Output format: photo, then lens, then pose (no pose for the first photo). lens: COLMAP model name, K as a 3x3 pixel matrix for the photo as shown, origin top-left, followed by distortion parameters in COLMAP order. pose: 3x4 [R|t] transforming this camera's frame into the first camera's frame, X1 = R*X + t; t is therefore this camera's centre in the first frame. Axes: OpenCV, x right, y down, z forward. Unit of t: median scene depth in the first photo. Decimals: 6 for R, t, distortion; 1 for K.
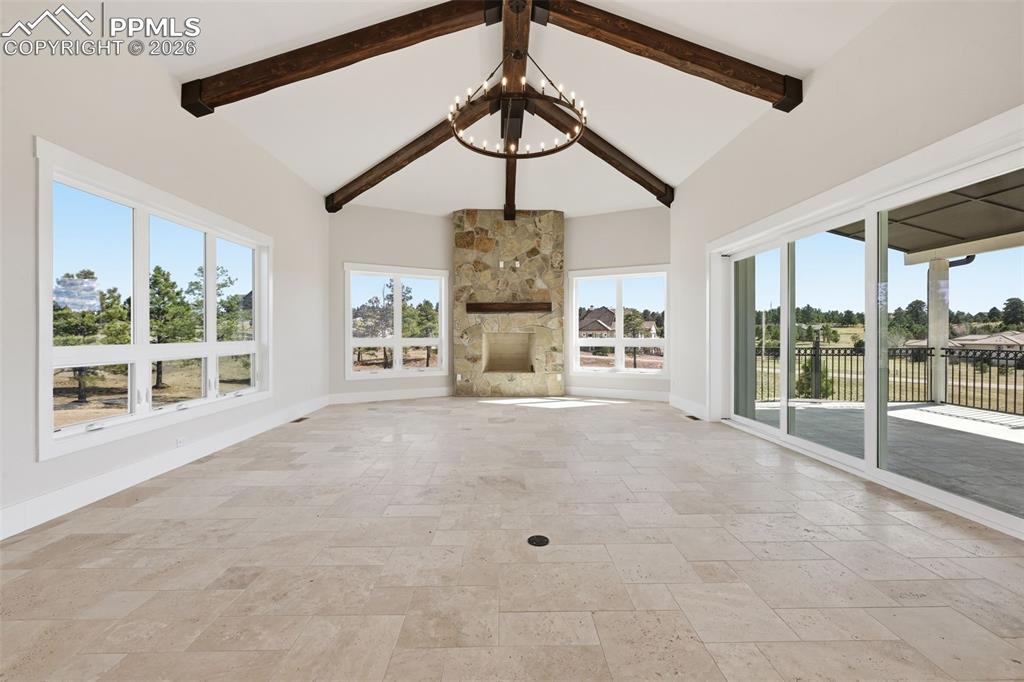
lens RADIAL K [[427.4, 0, 511.1], [0, 427.4, 332.5], [0, 0, 1]] dist [0.000901, 0.000572]
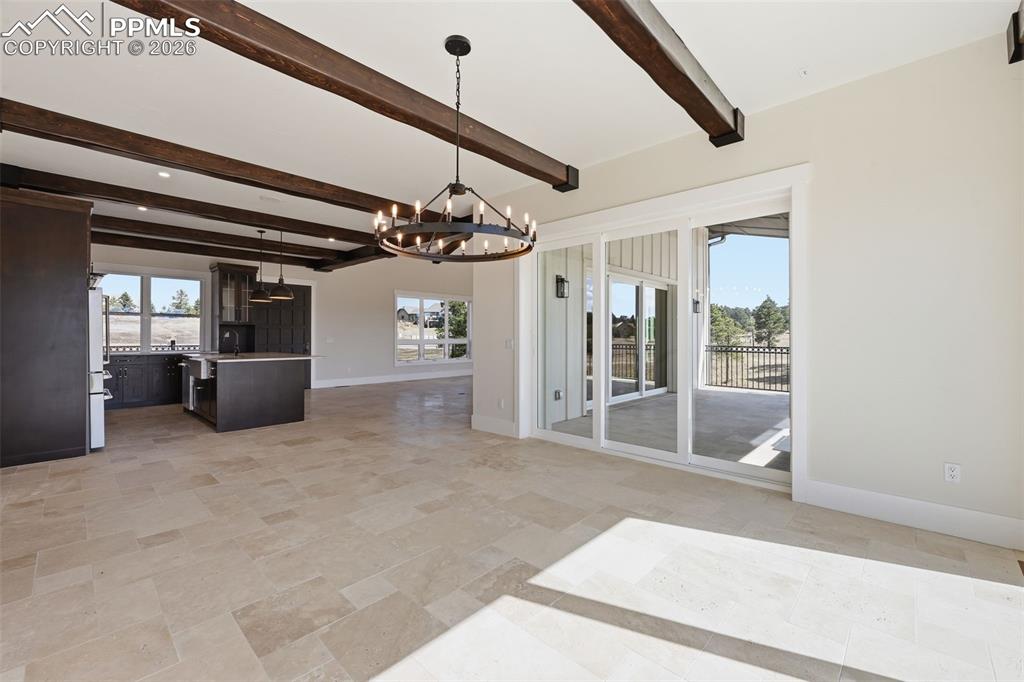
lens RADIAL K [[424.1, 0, 517.8], [0, 424.1, 335.2], [0, 0, 1]] dist [-0.003017, -0.000226]
pose [[0.709314, -0.000752, -0.704892, 0.864859], [0.001073, 0.999999, 0.000012, -0.001328], [0.704892, -0.000765, 0.709314, -0.364935]]
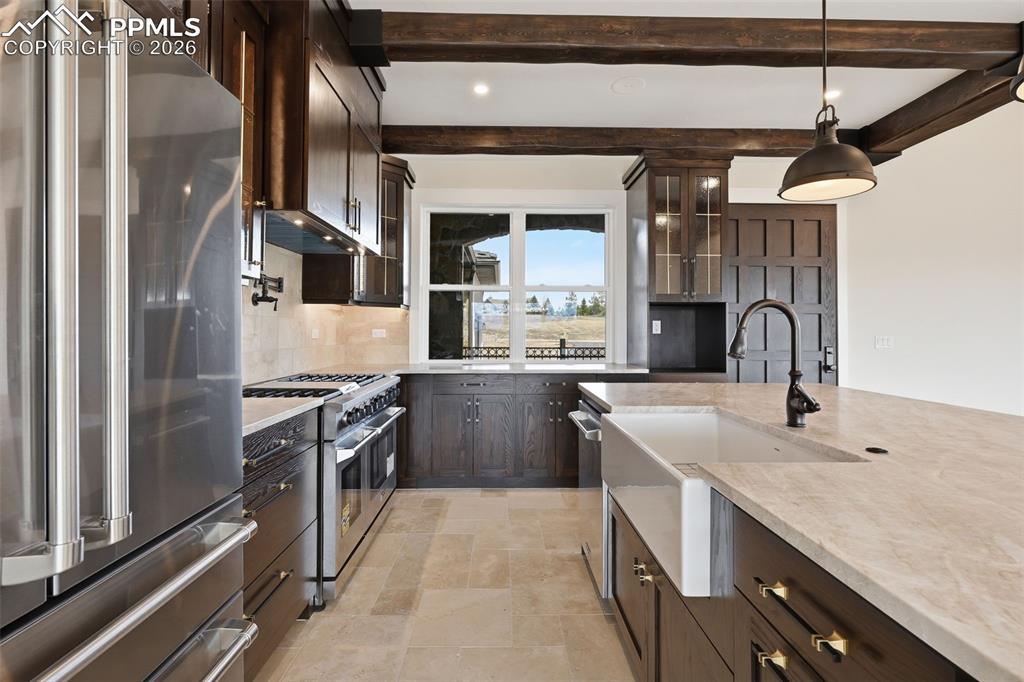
lens RADIAL K [[463.5, 0, 515.0], [0, 463.5, 329.6], [0, 0, 1]] dist [-0.000351, 0.000135]
pose [[-0.005093, -0.006602, -0.999965, 0.152114], [0.002023, 0.999976, -0.006613, 0.001011], [0.999985, -0.002057, -0.005080, -0.283645]]
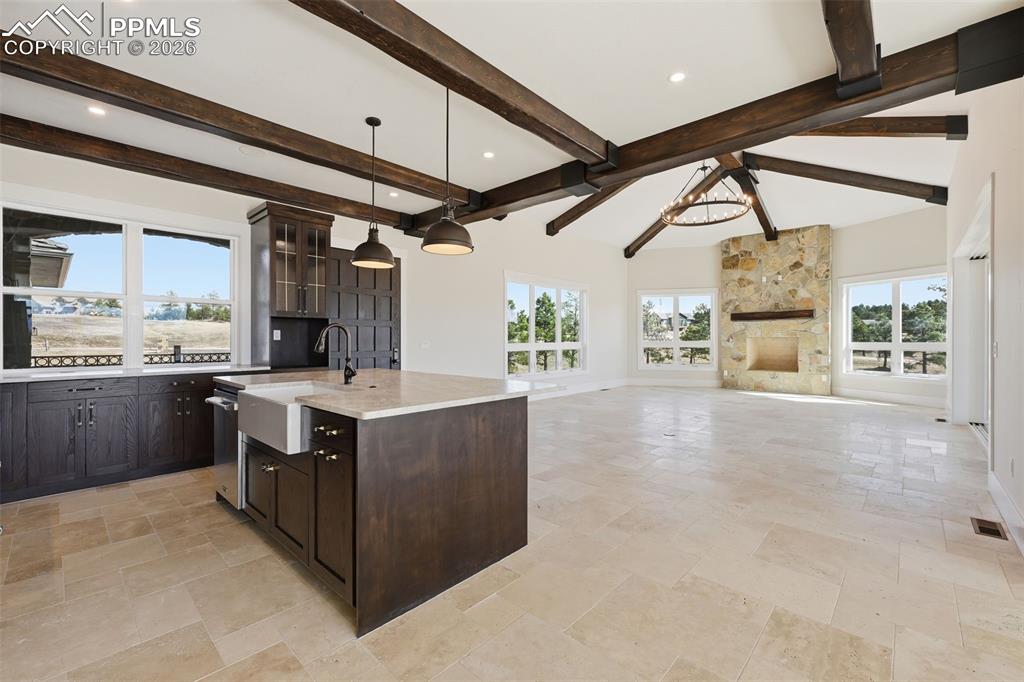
lens RADIAL K [[423.0, 0, 509.6], [0, 423.0, 338.0], [0, 0, 1]] dist [-0.000916, 0.000086]
pose [[0.712163, -0.002320, -0.702011, 0.296621], [0.003269, 0.999995, 0.000012, 0.000625], [0.702007, -0.002304, 0.712166, -0.325831]]
